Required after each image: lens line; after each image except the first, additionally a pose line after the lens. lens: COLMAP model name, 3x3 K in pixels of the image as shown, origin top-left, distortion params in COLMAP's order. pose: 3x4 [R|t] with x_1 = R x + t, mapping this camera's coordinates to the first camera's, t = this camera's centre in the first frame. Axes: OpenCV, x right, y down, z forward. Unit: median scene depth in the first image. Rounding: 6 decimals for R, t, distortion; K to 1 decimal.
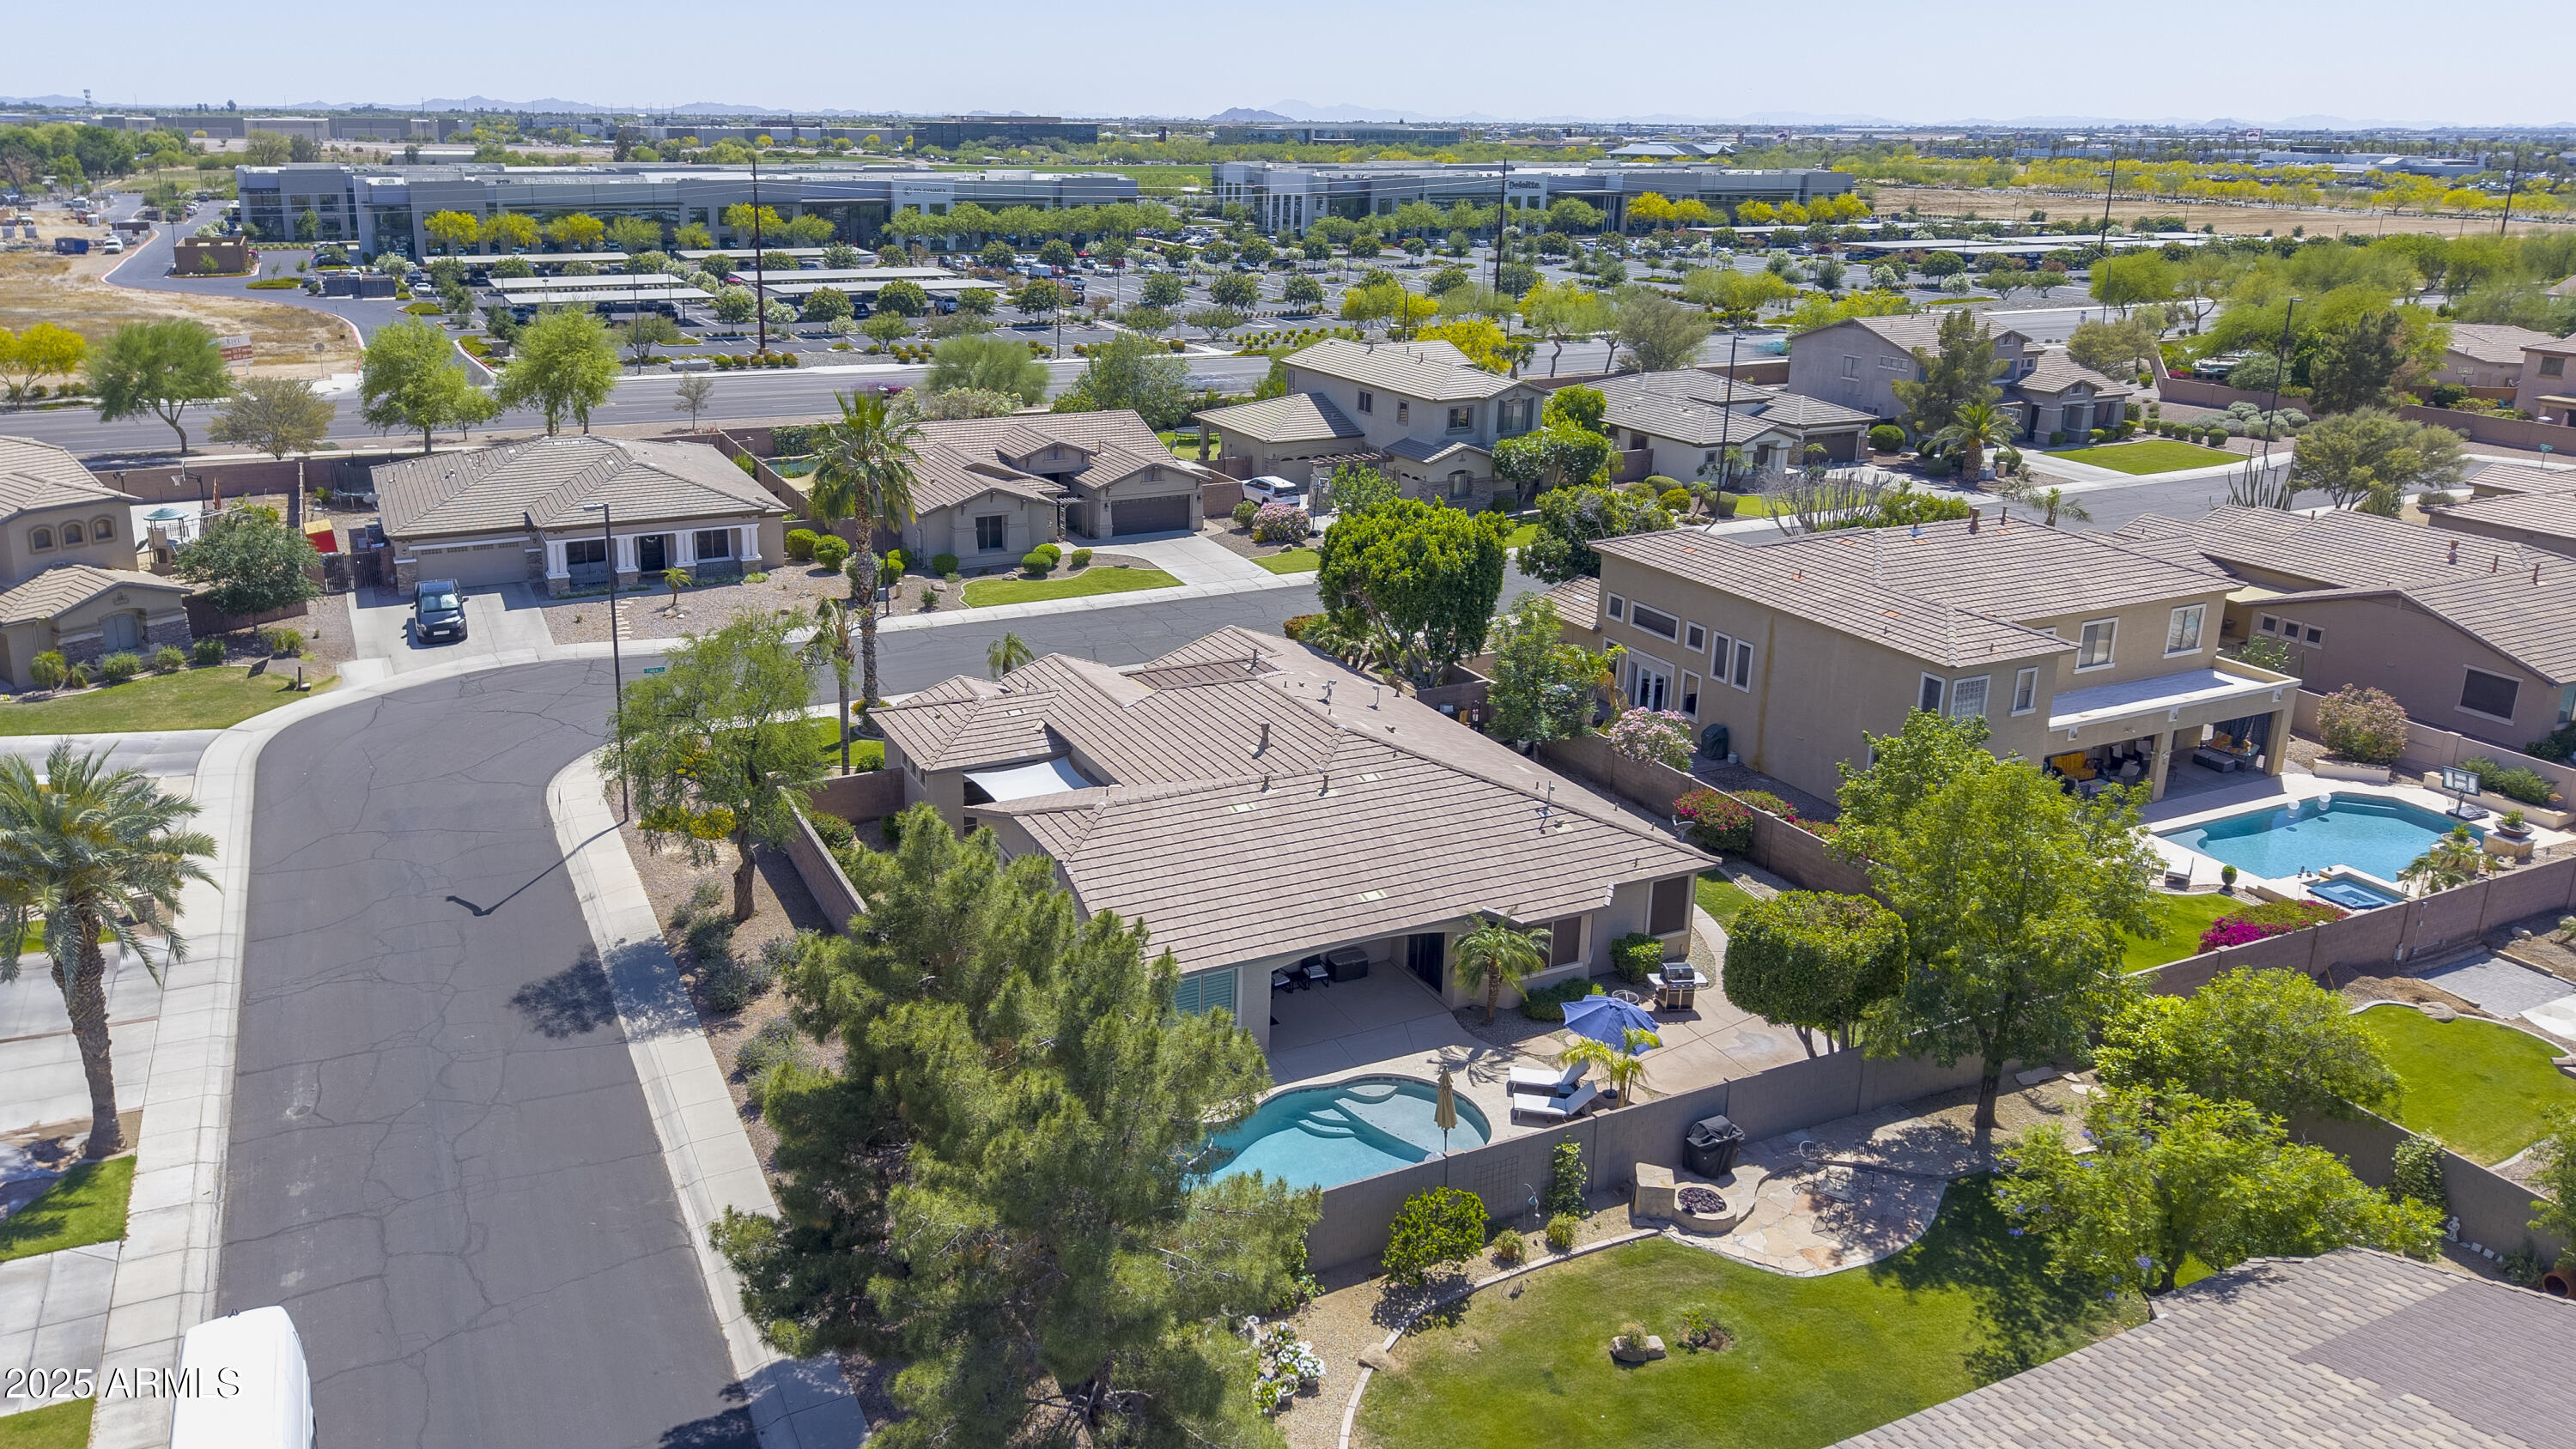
lens RADIAL K [[1888.8, 0, 1288.0], [0, 1888.8, 724.5], [0, 0, 1]] dist [0.108803, -0.157255]
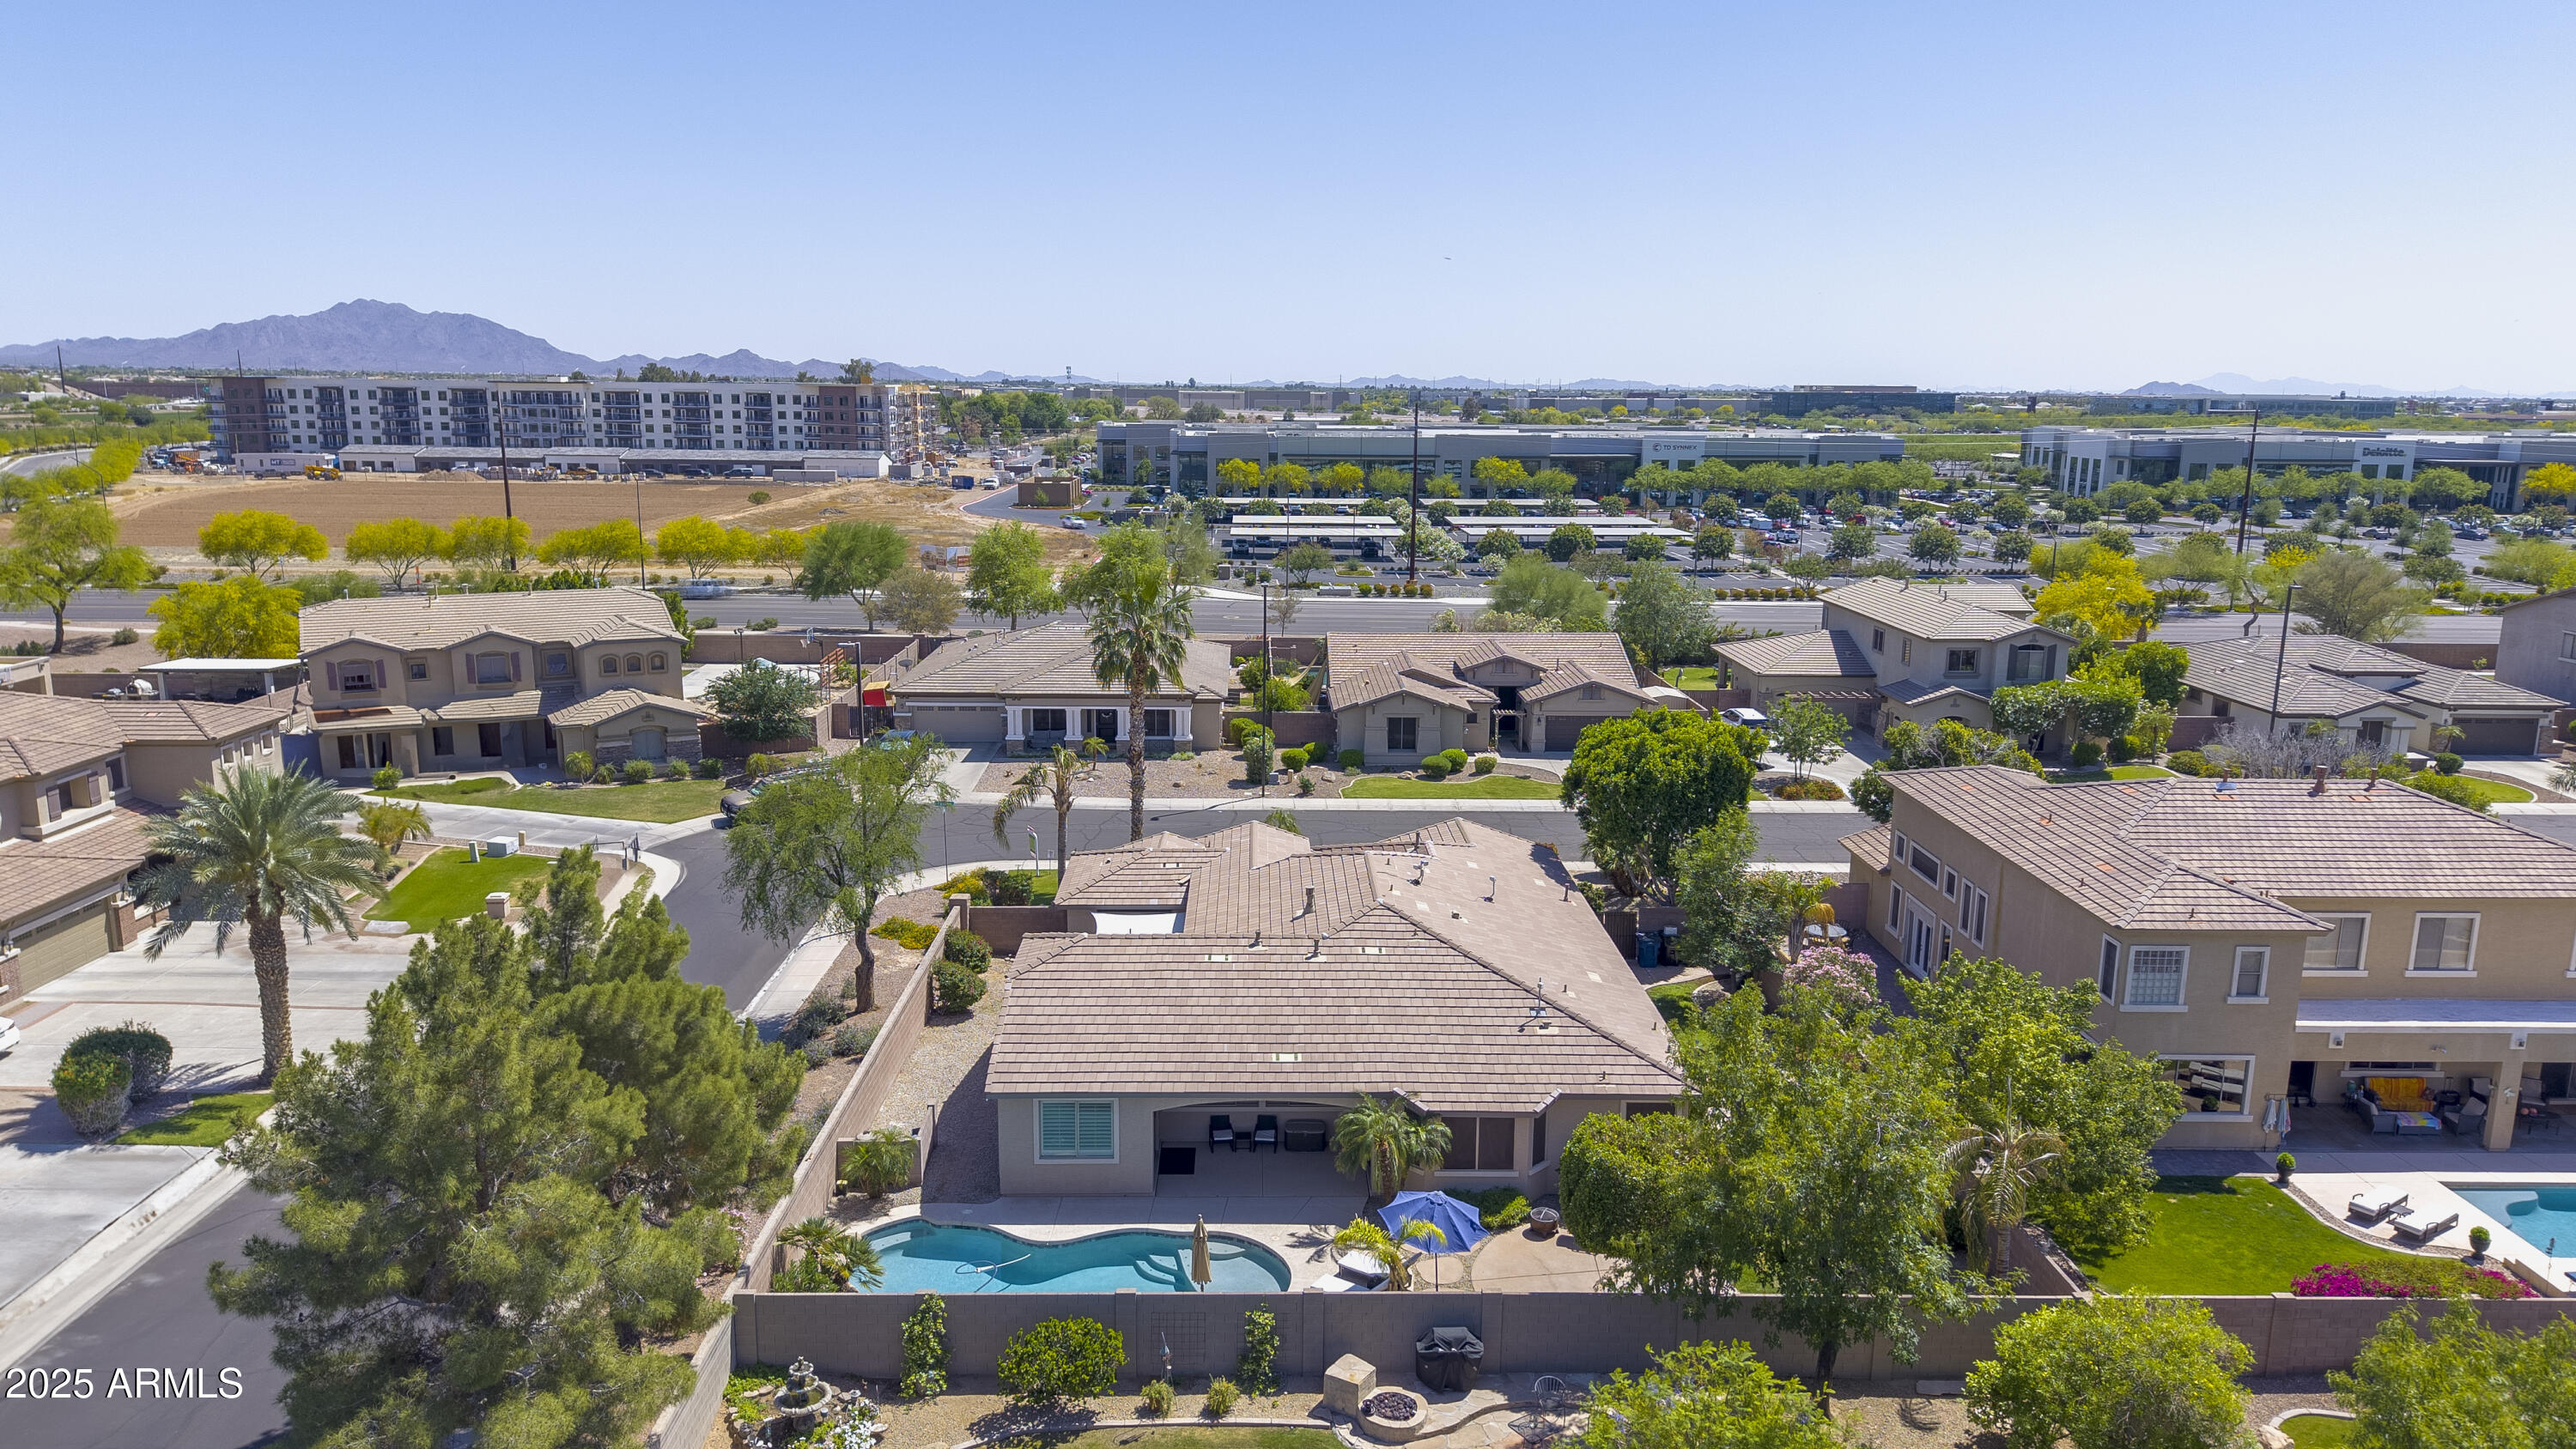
lens RADIAL K [[1924.5, 0, 1288.0], [0, 1924.5, 724.5], [0, 0, 1]] dist [0.051032, -0.057069]
pose [[0.901125, 0.076614, -0.426737, 0.199042], [-0.134709, 0.985024, -0.107613, 0.012301], [0.412102, 0.154458, 0.897950, 0.034081]]
